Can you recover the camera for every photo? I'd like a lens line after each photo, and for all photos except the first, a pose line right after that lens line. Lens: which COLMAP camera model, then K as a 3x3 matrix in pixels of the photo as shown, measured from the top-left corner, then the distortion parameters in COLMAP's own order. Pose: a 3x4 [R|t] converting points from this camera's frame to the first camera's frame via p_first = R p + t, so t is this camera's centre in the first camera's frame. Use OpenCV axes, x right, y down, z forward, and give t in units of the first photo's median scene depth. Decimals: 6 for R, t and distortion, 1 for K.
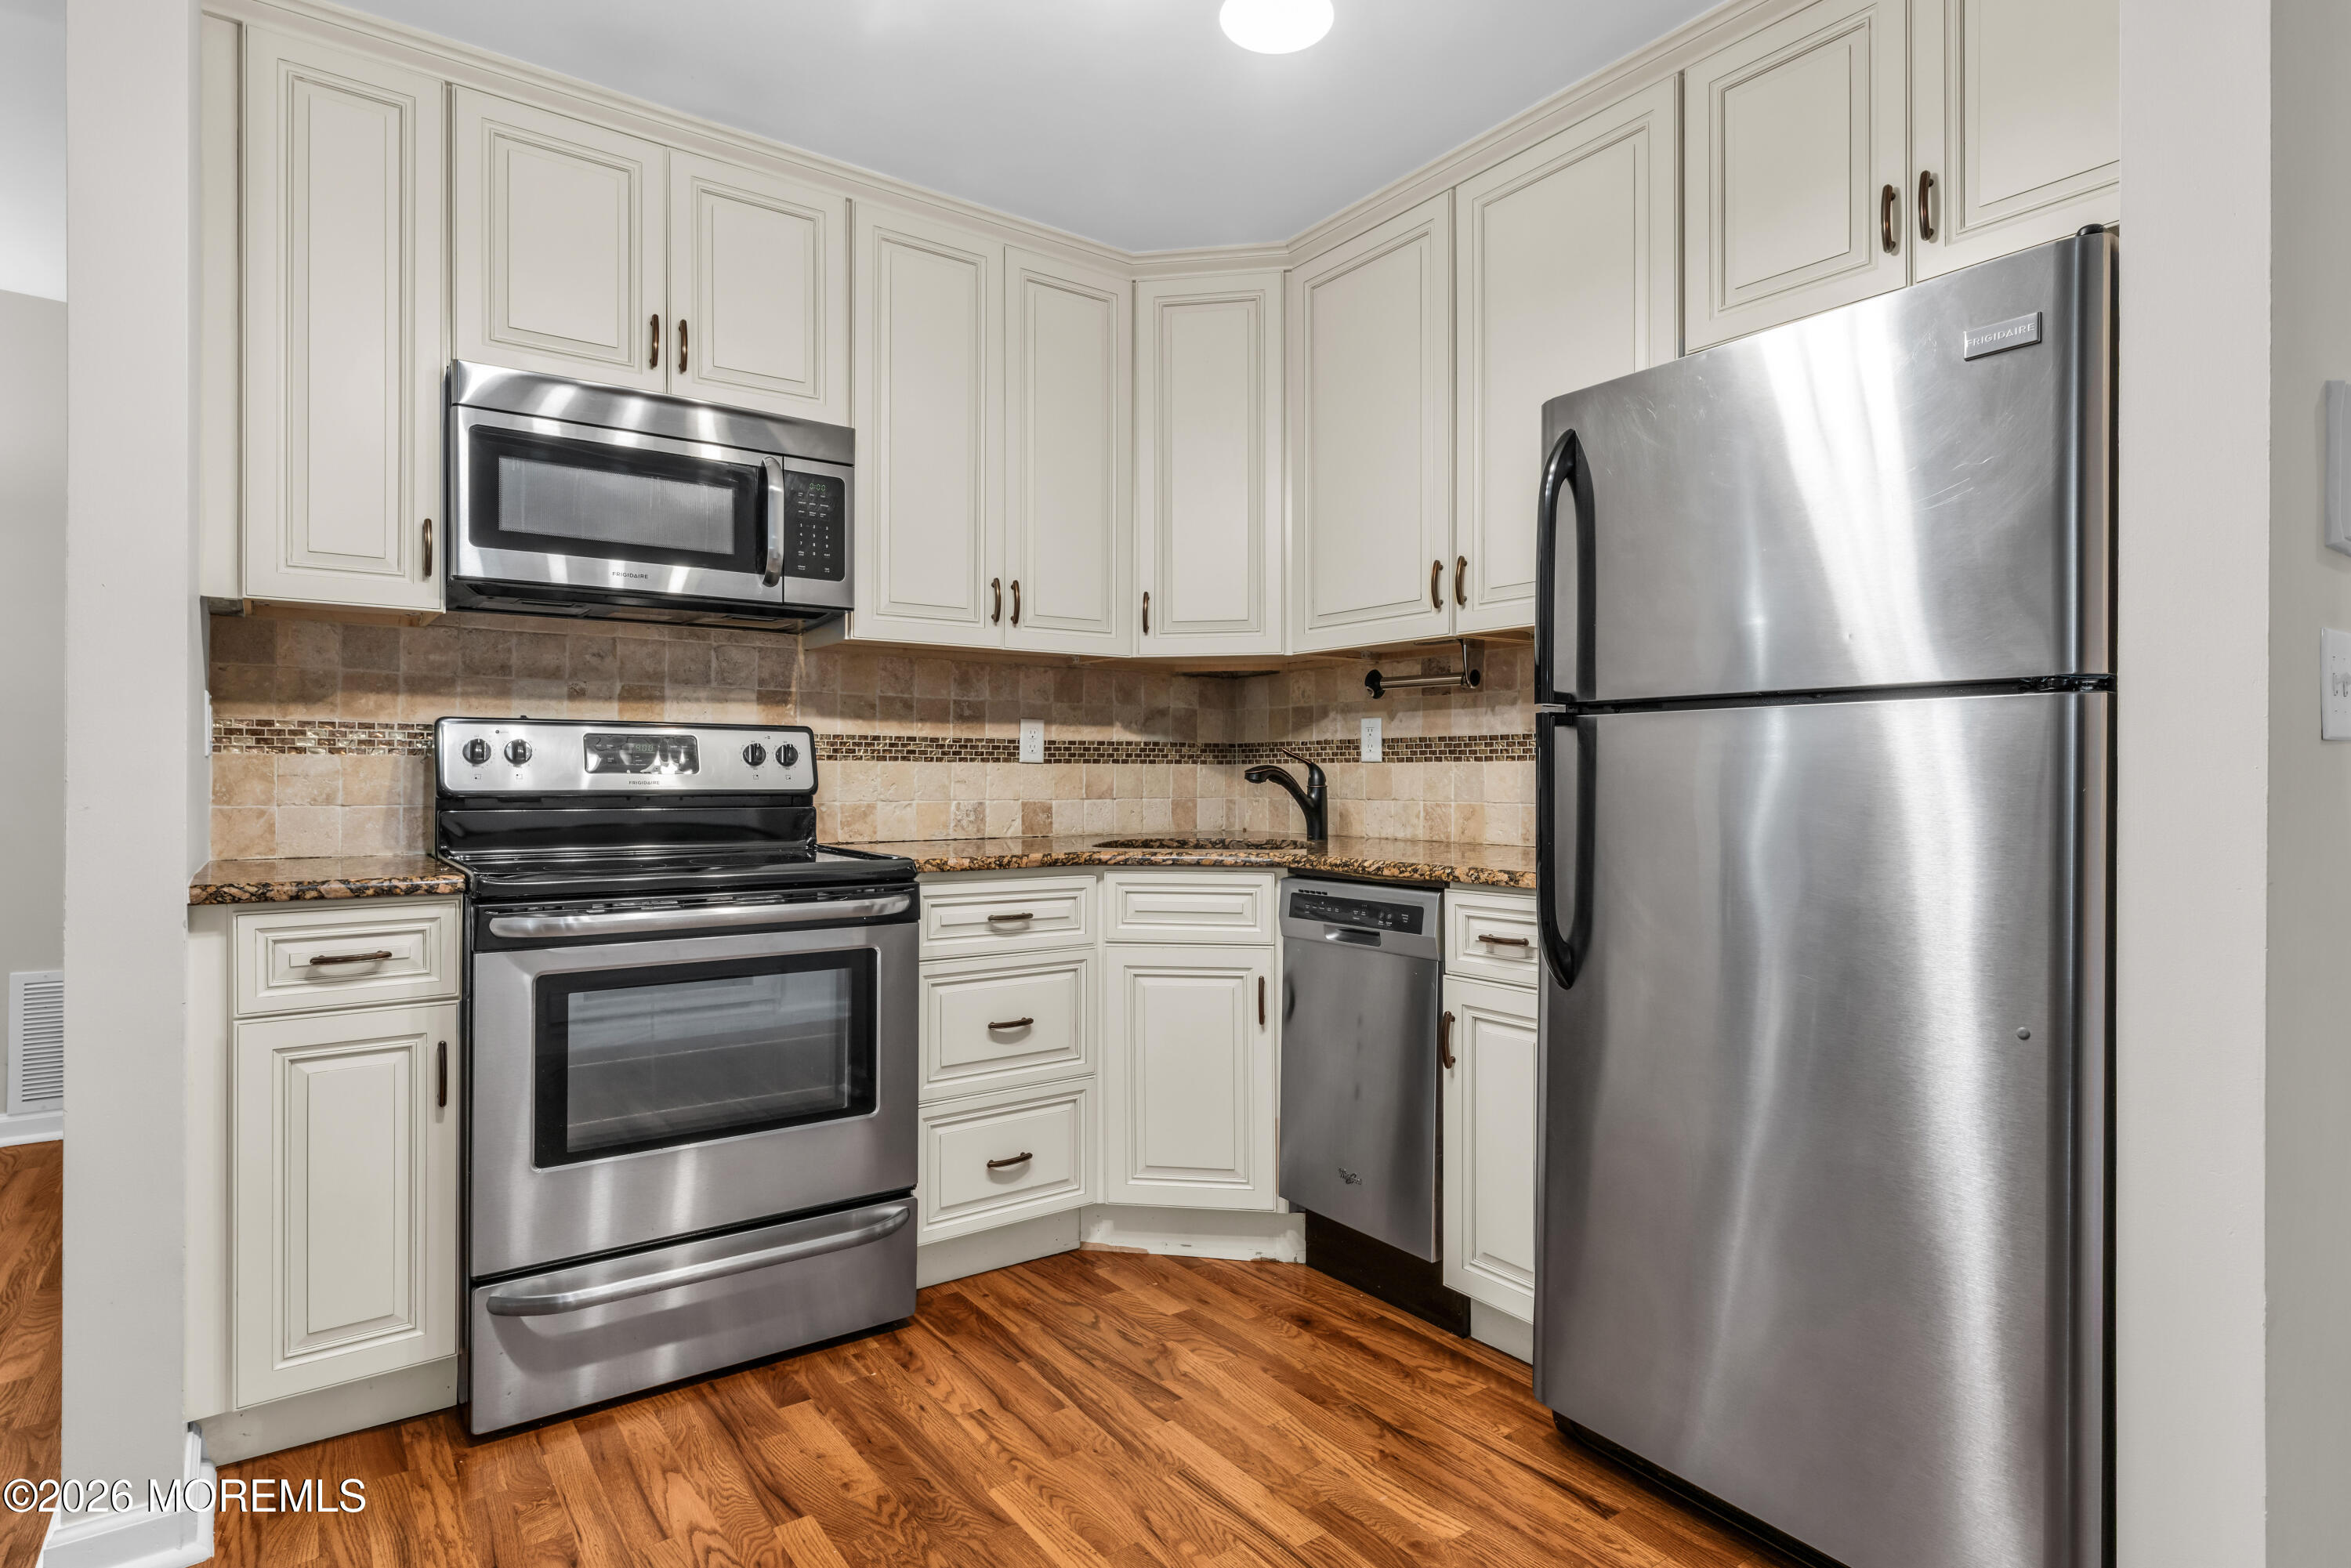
lens RADIAL K [[1220.6, 0, 1166.3], [0, 1220.6, 773.7], [0, 0, 1]] dist [0.003989, -0.004767]
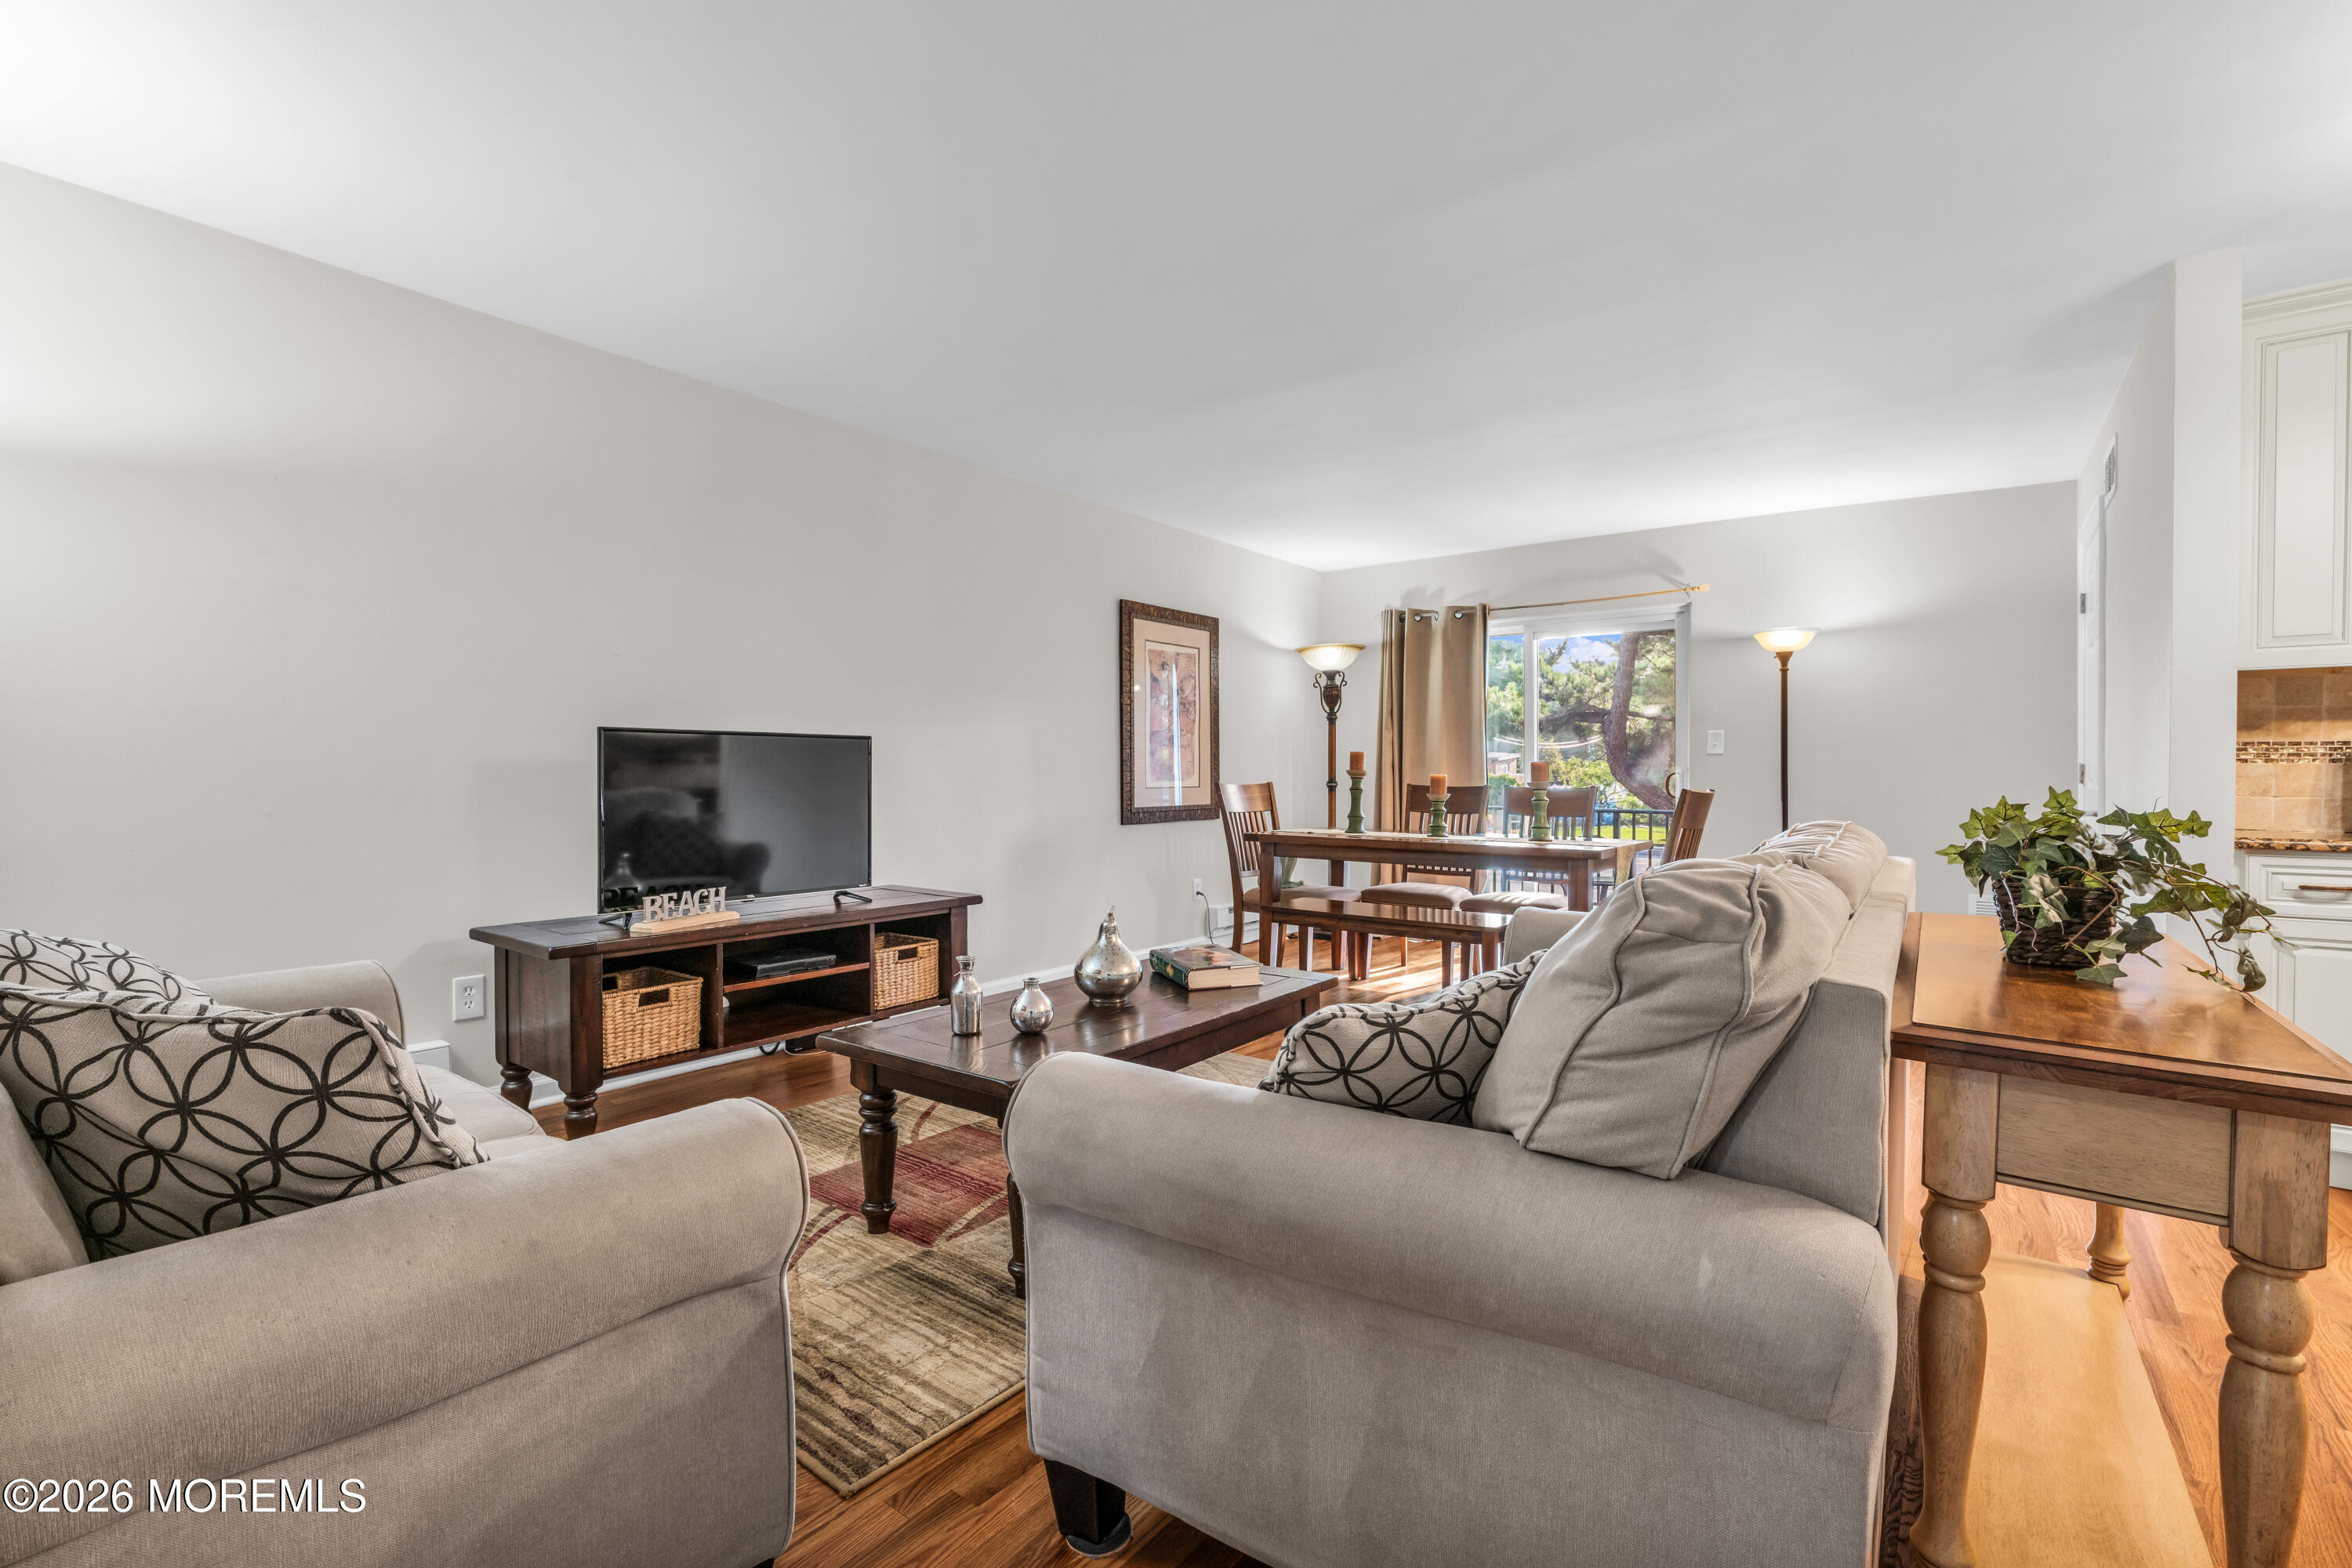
lens RADIAL K [[1019.4, 0, 1164.1], [0, 1019.4, 792.0], [0, 0, 1]] dist [-0.008475, -0.000108]
pose [[0.279177, 0.014724, -0.960127, 0.141906], [-0.002710, 0.999891, 0.014546, 0.005695], [0.960236, -0.001458, 0.279187, -0.663472]]
